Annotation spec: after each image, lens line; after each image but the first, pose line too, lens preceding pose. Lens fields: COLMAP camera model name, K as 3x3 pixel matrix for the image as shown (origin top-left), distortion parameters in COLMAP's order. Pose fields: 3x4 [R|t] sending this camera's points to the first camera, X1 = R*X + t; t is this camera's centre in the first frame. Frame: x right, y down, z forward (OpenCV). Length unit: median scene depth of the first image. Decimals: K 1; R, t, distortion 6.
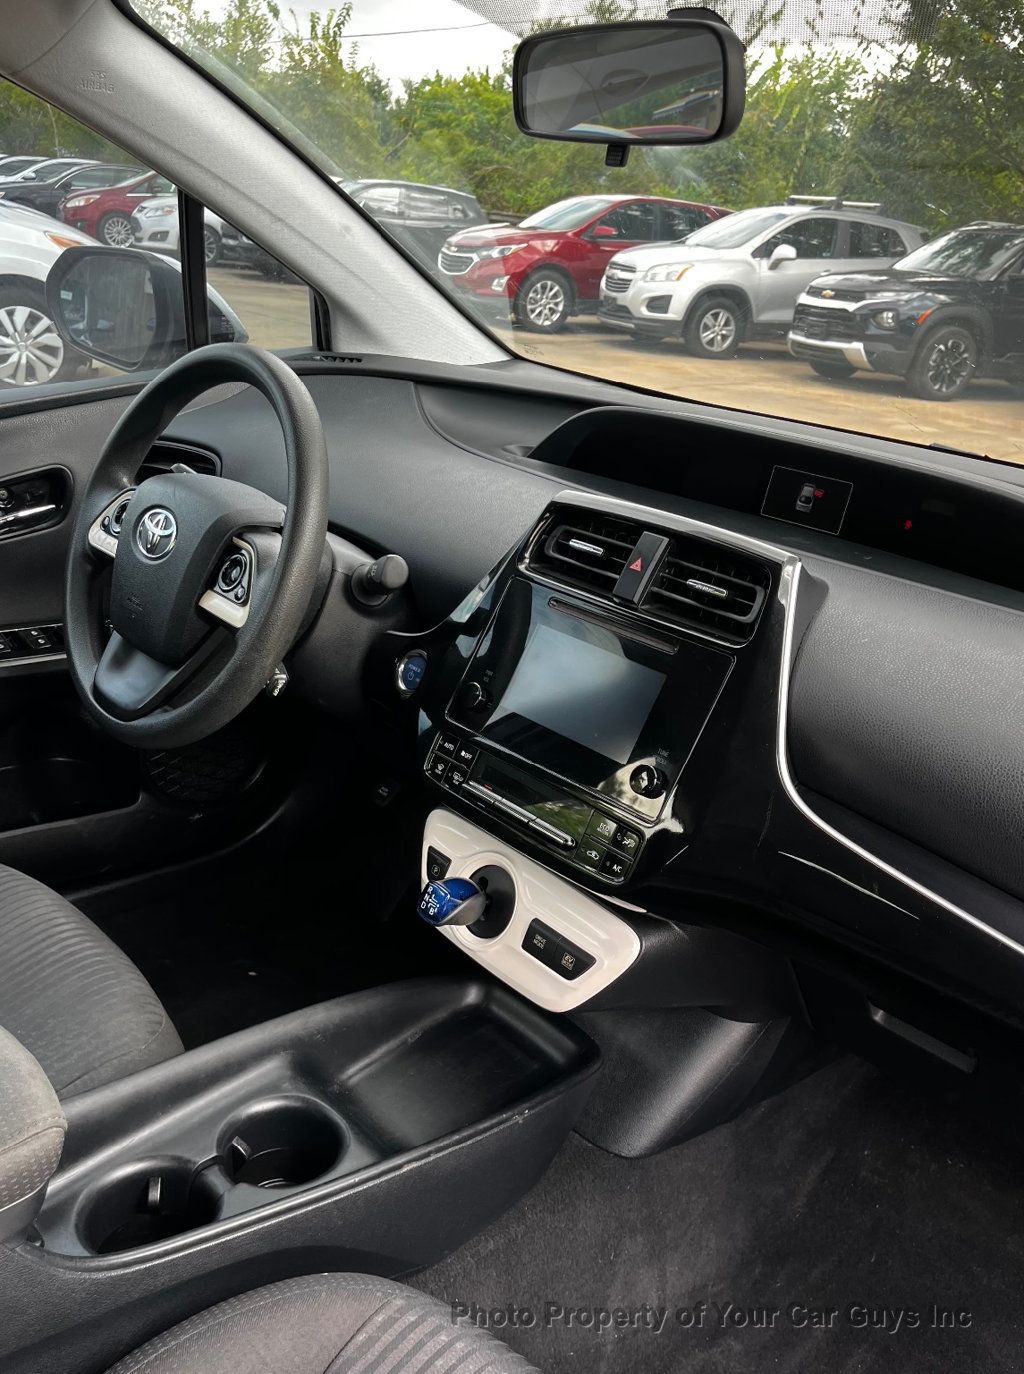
lens RADIAL K [[1143.4, 0, 516.1], [0, 1143.4, 740.9], [0, 0, 1]] dist [0.109688, -0.135835]
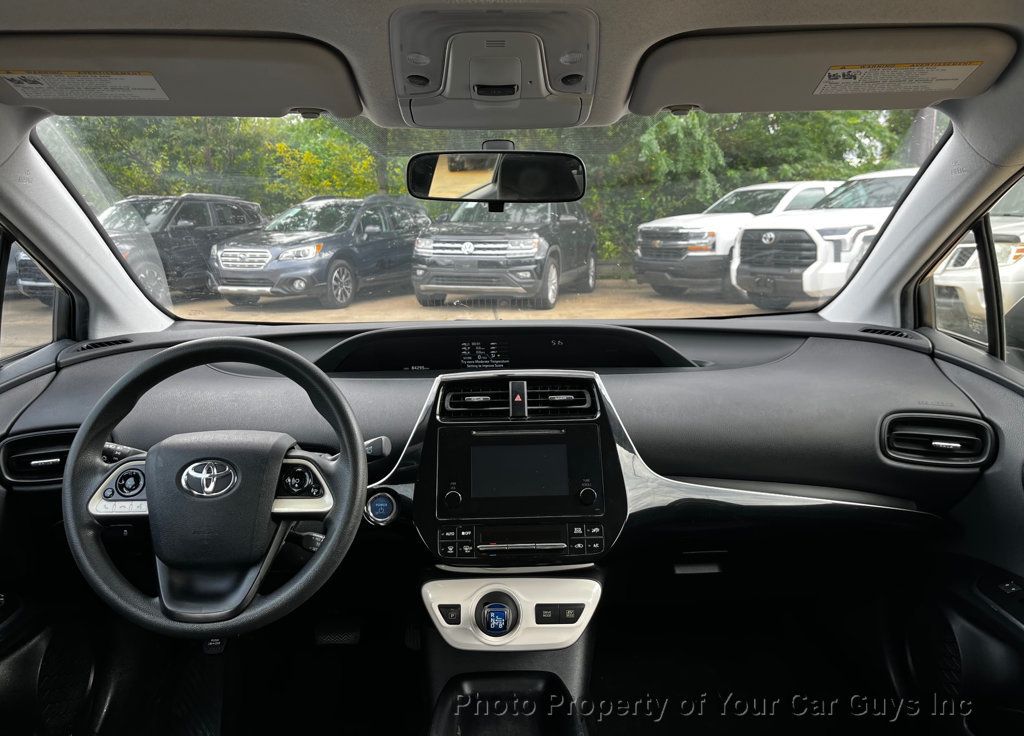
lens RADIAL K [[812.4, 0, 512.0], [0, 812.4, 368.0], [0, 0, 1]] dist [0.049357, 0.000805]
pose [[0.655326, -0.227135, 0.720387, -0.801410], [0.365733, 0.929881, -0.039515, -0.140836], [-0.660899, 0.289364, 0.692446, 0.059413]]
